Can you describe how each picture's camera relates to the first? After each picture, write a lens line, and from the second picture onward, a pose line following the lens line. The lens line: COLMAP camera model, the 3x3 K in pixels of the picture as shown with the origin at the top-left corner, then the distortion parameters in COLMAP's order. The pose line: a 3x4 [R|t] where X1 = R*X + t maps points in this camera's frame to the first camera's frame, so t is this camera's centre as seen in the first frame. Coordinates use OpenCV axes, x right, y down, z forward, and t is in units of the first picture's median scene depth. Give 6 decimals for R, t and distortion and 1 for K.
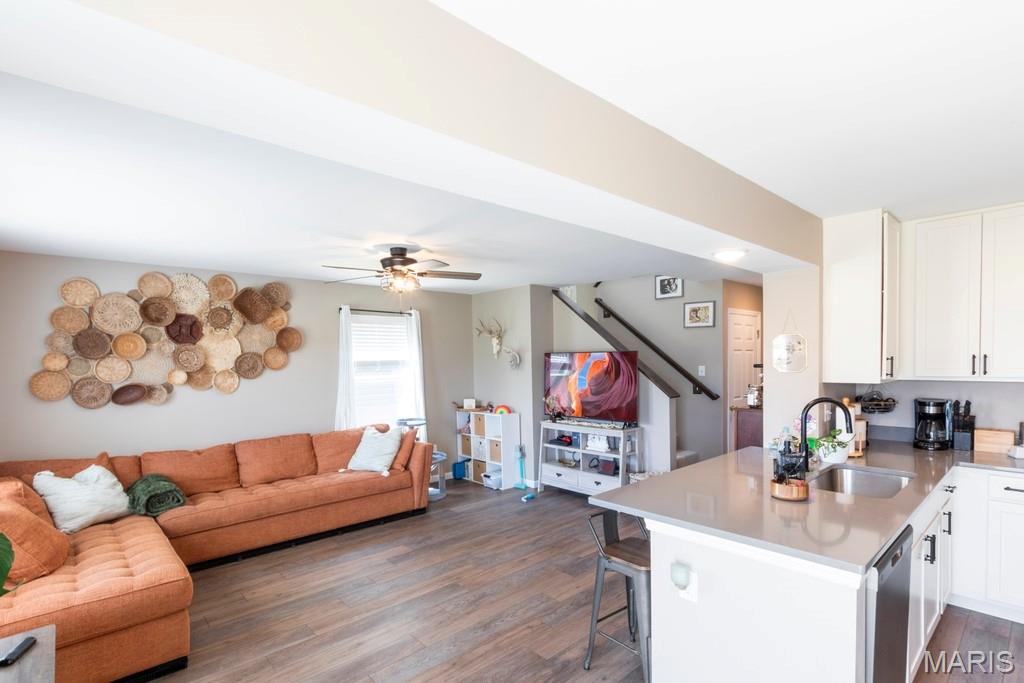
lens RADIAL K [[491.5, 0, 508.7], [0, 491.5, 378.8], [0, 0, 1]] dist [0.017334, -0.009804]
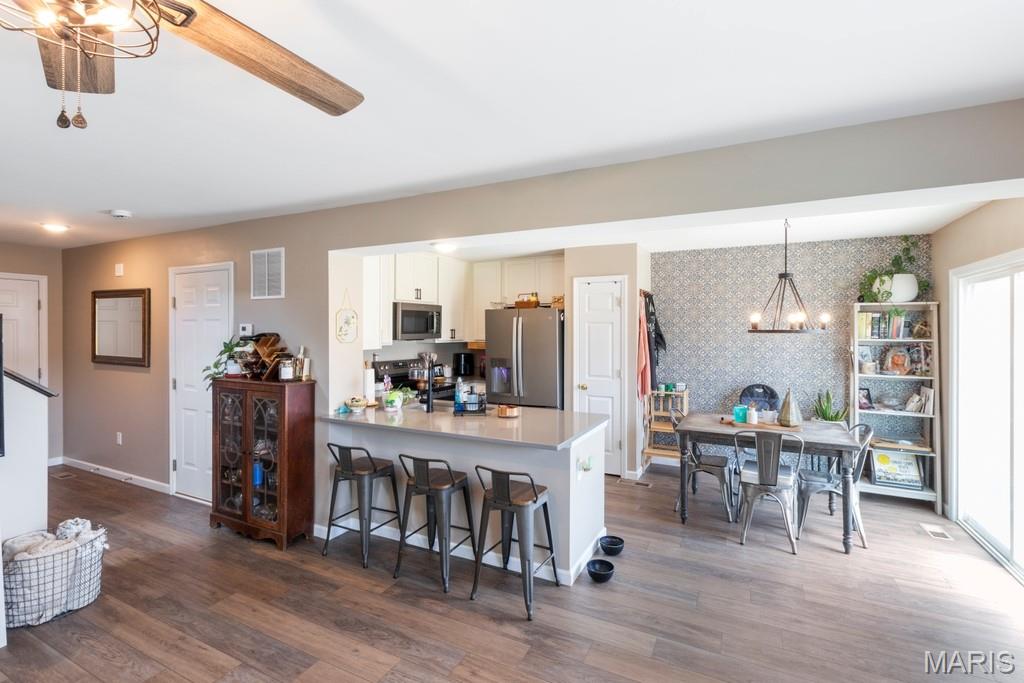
lens RADIAL K [[468.1, 0, 513.1], [0, 468.1, 328.6], [0, 0, 1]] dist [0.002904, -0.000079]
pose [[-0.351820, 0.013975, 0.935963, -0.418300], [0.042084, 0.999114, 0.000901, -0.021535], [-0.935121, 0.039706, -0.352096, 0.731845]]
